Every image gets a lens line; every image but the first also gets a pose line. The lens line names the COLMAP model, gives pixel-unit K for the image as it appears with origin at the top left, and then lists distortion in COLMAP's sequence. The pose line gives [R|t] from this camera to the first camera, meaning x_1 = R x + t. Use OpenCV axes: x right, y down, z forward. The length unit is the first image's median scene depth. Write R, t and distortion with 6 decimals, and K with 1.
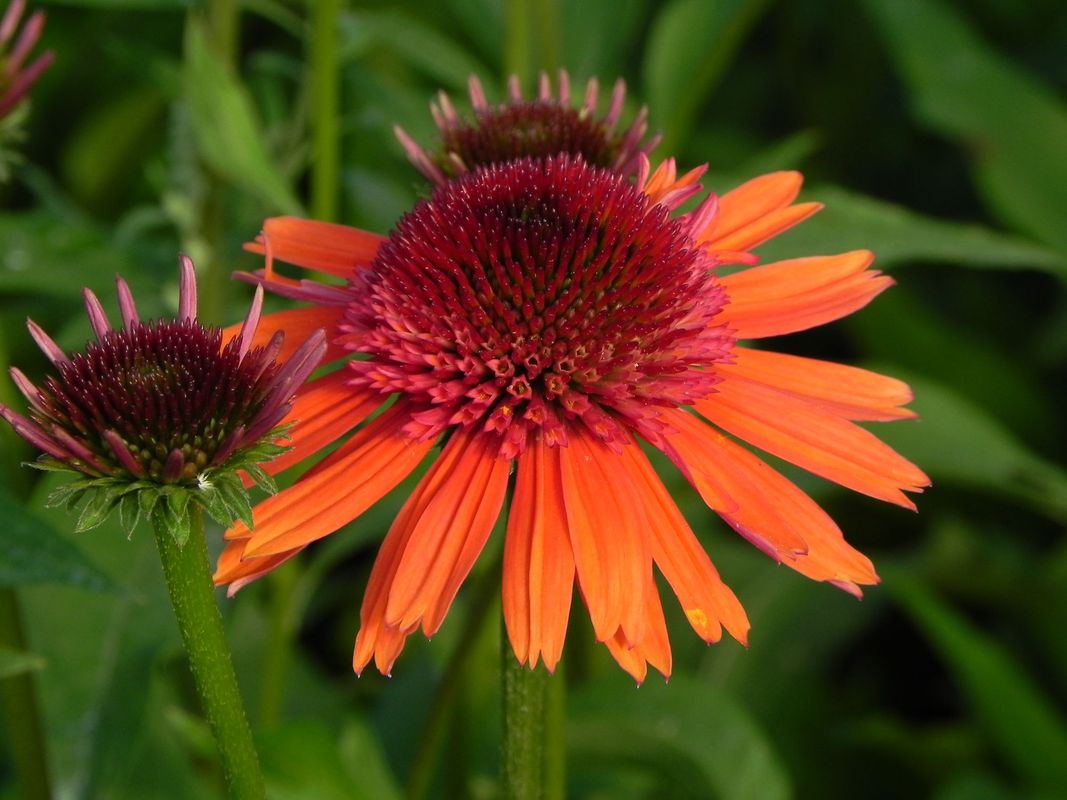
lens RADIAL K [[5727.7, 0, 533.1], [0, 5727.7, 264.1], [0, 0, 1]] dist [2.434936, -20.975948]
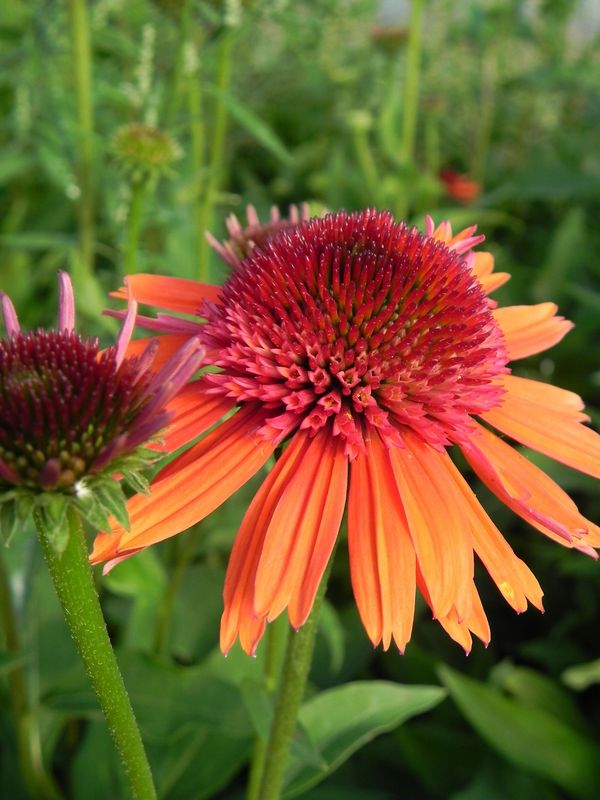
lens RADIAL K [[1055.8, 0, 300.0], [0, 1055.8, 400.0], [0, 0, 1]] dist [-0.016277, 0.014872]
pose [[0.988770, 0.002396, 0.149427, -0.045789], [-0.004736, 0.999872, 0.015303, 0.019080], [-0.149371, -0.015838, 0.988654, 0.795007]]
